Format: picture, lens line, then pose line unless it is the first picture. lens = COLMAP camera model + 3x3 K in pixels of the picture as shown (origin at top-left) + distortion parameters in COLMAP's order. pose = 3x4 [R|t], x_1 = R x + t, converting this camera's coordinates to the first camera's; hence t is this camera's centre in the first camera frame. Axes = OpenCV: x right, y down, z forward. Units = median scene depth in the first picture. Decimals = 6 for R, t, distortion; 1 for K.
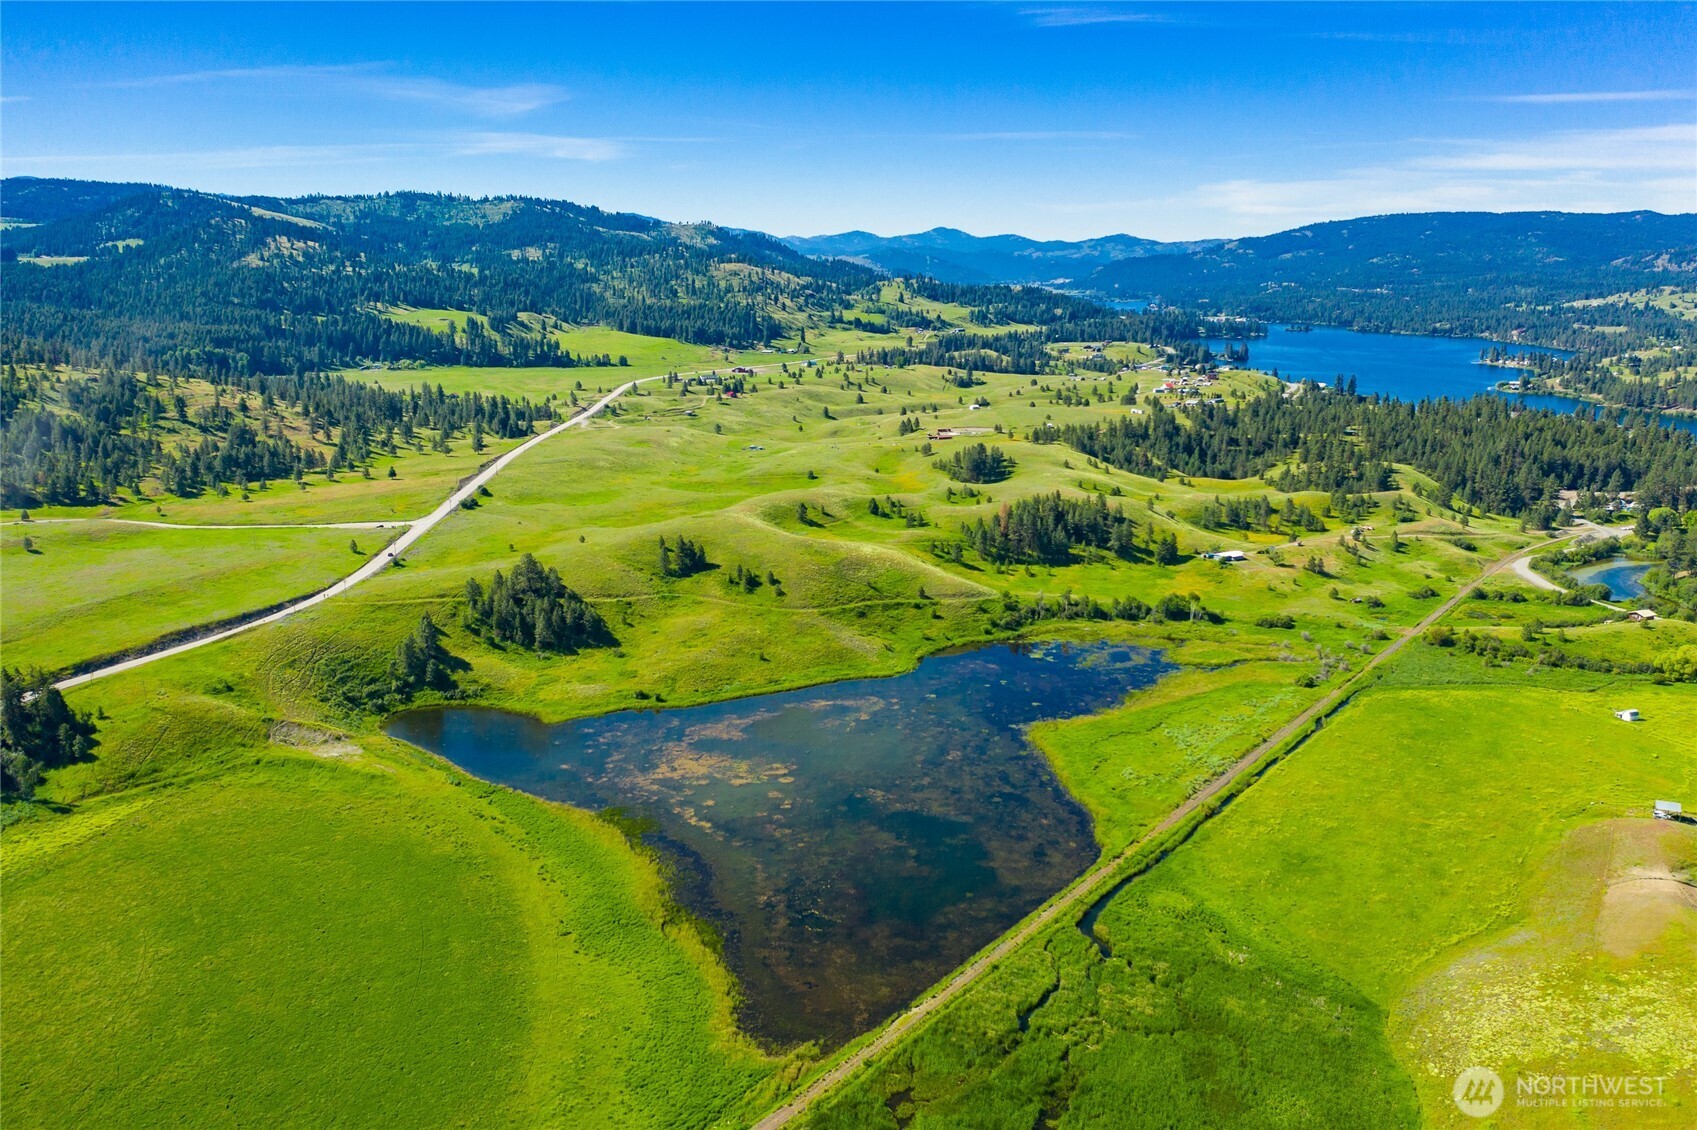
lens RADIAL K [[1324.8, 0, 848.5], [0, 1324.8, 565.0], [0, 0, 1]] dist [-0.022265, 0.005366]
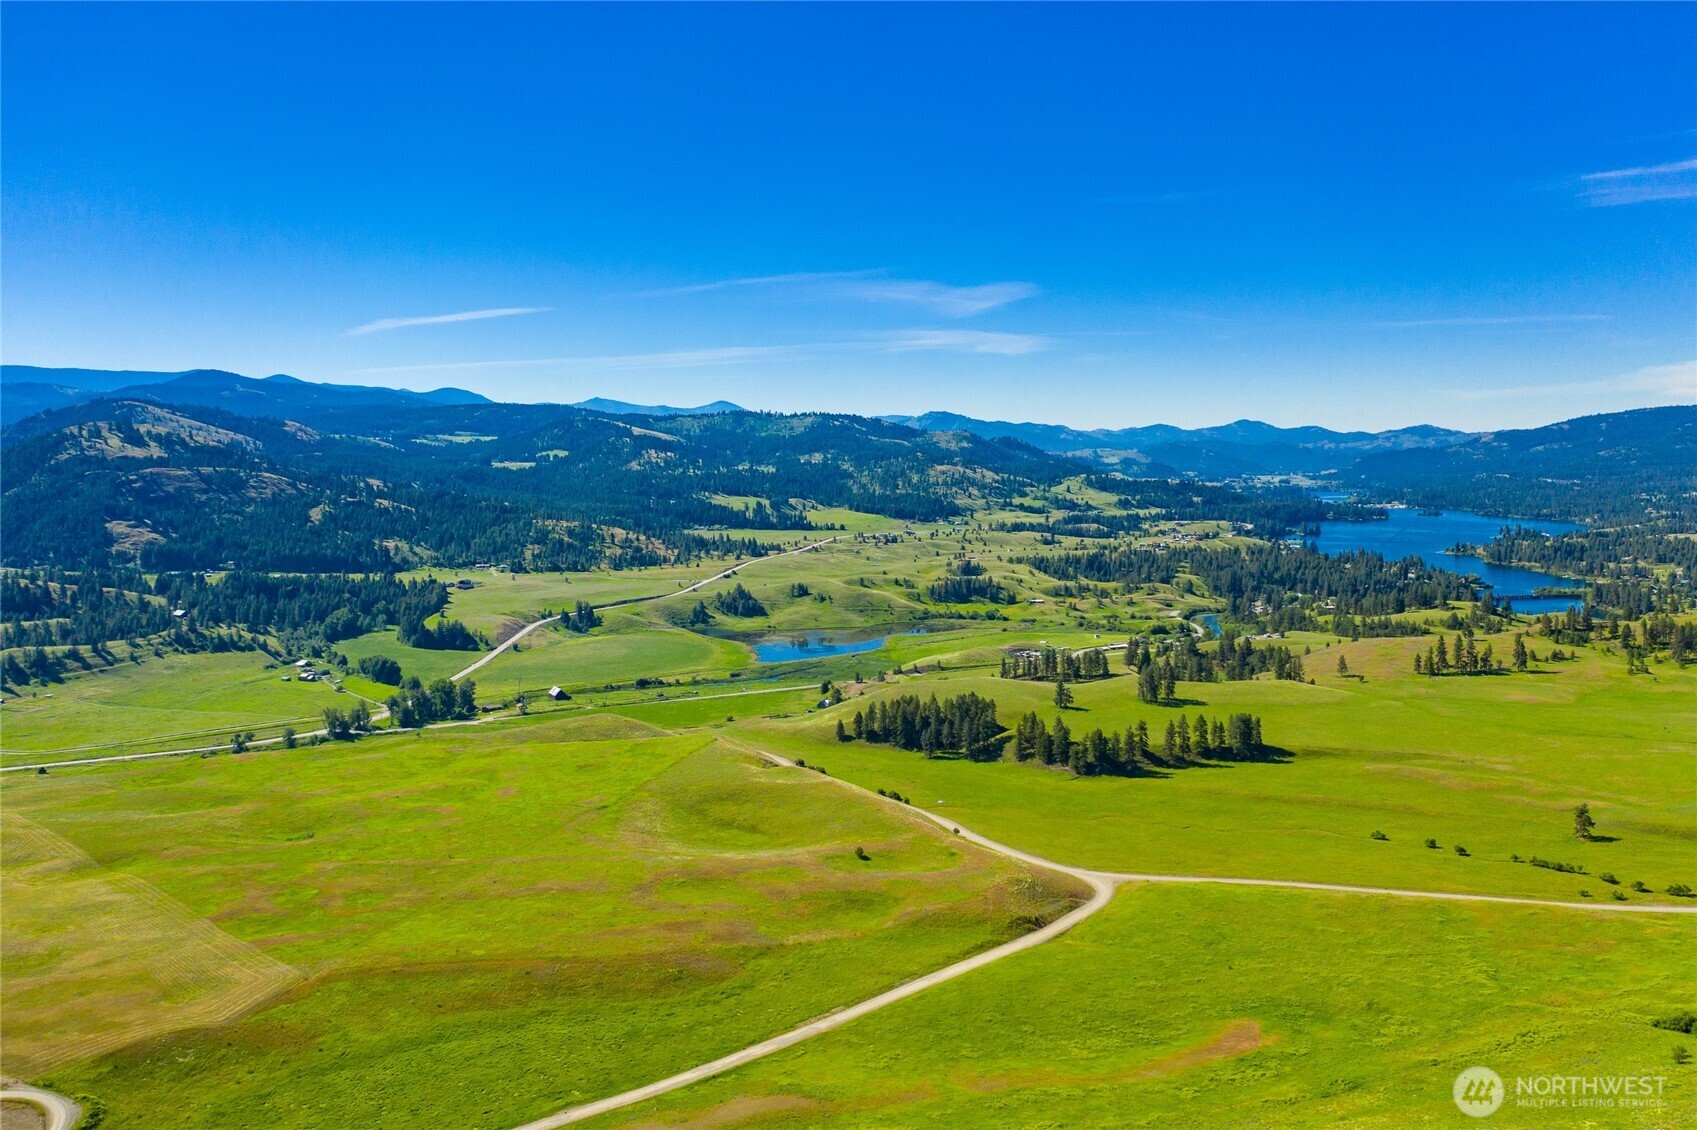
lens RADIAL K [[1324.8, 0, 848.5], [0, 1324.8, 565.0], [0, 0, 1]] dist [-0.022265, 0.005366]
pose [[0.970928, 0.013609, -0.238986, 0.240901], [-0.046883, 0.989857, -0.134106, 0.118311], [0.234737, 0.141412, 0.961718, -0.605487]]
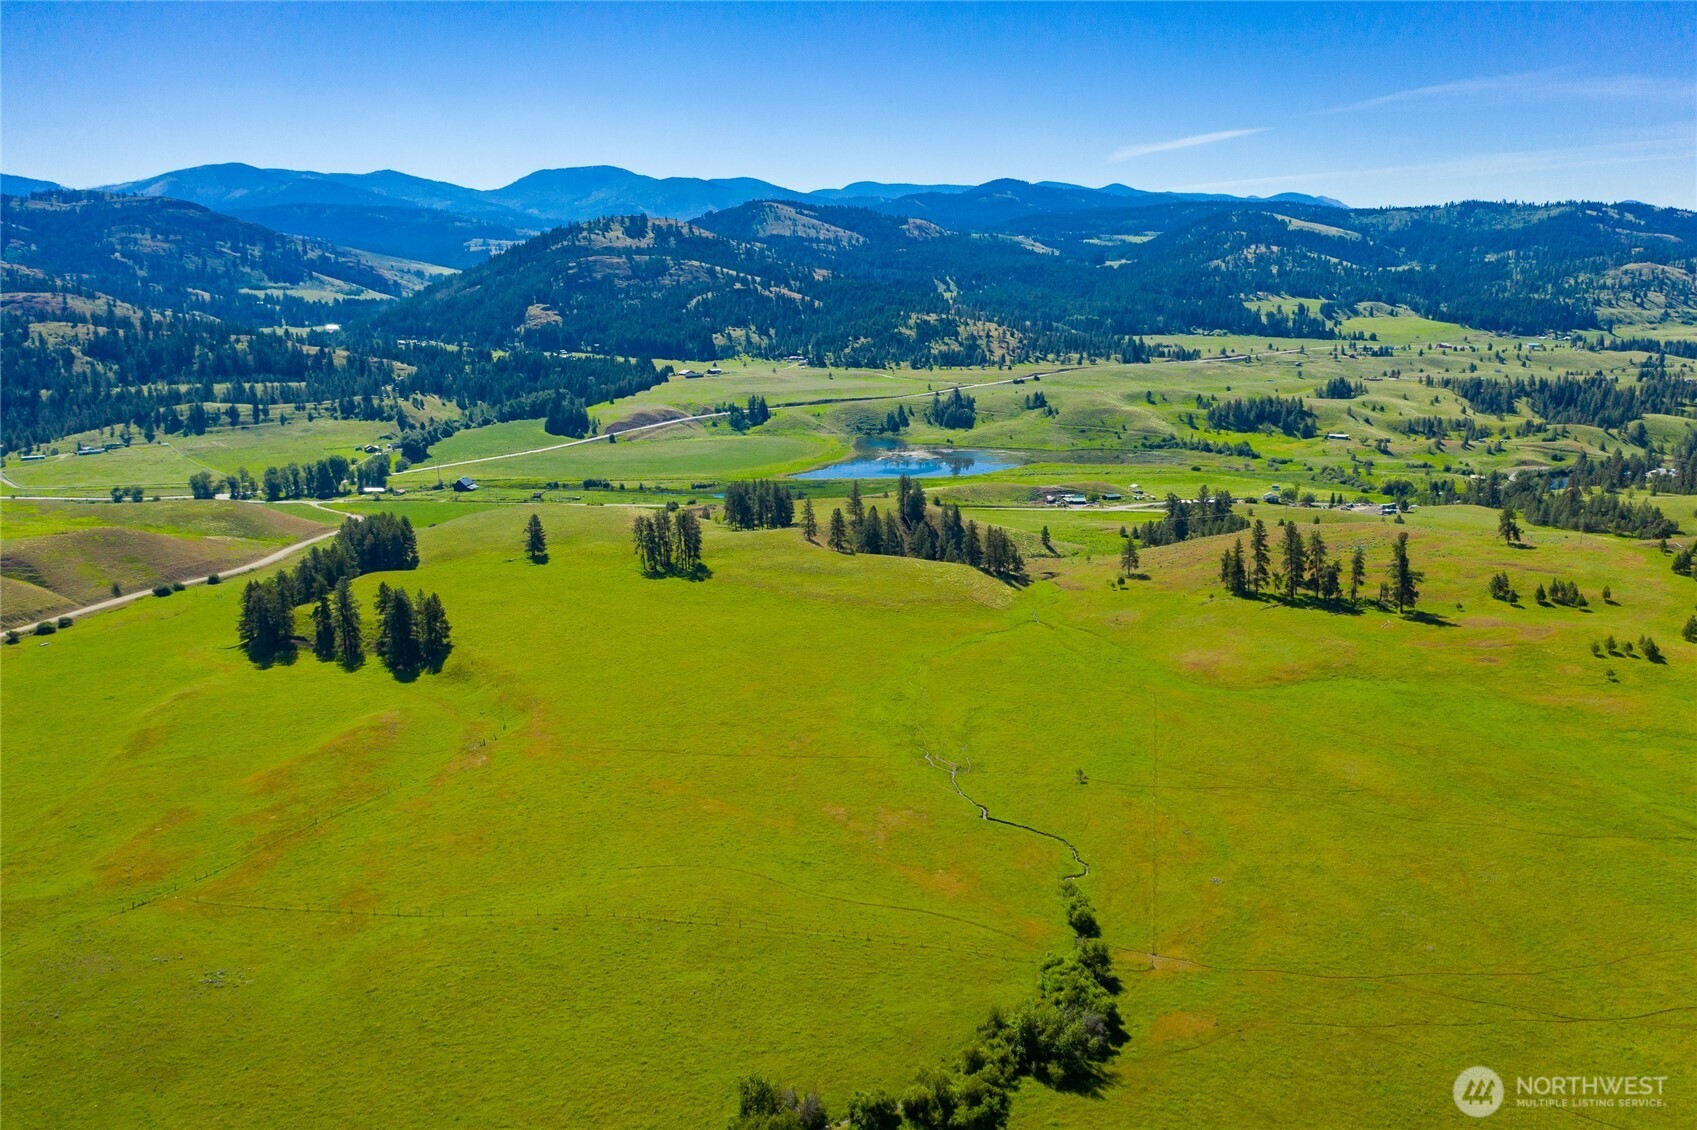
lens RADIAL K [[1333.8, 0, 848.5], [0, 1333.8, 565.0], [0, 0, 1]] dist [-0.018403, 0.000664]
pose [[0.636545, 0.160677, -0.754317, 0.535241], [-0.164807, 0.983804, 0.070484, 0.060830], [0.753425, 0.079450, 0.652716, -0.230154]]
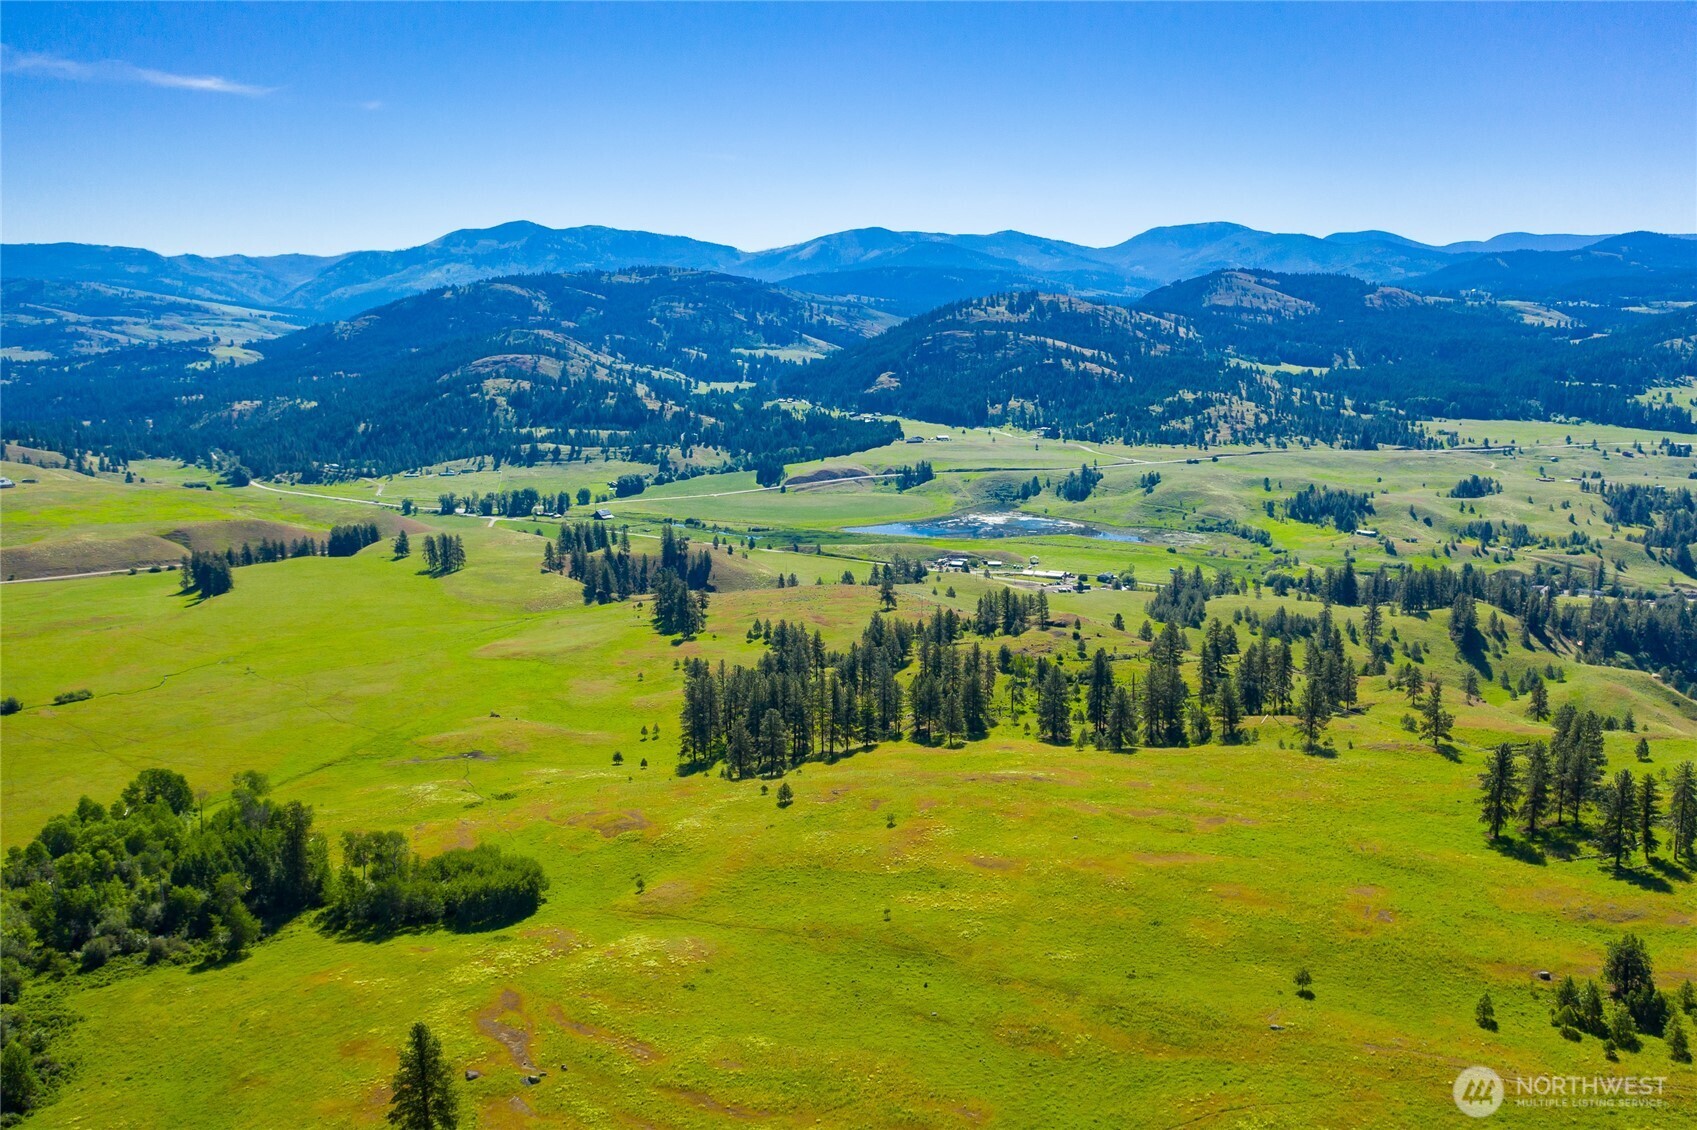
lens RADIAL K [[1333.8, 0, 848.5], [0, 1333.8, 565.0], [0, 0, 1]] dist [-0.018403, 0.000664]
pose [[0.215303, 0.173760, -0.960964, 0.810122], [-0.220498, 0.967280, 0.125499, -0.015773], [0.951328, 0.184871, 0.246572, -0.008203]]
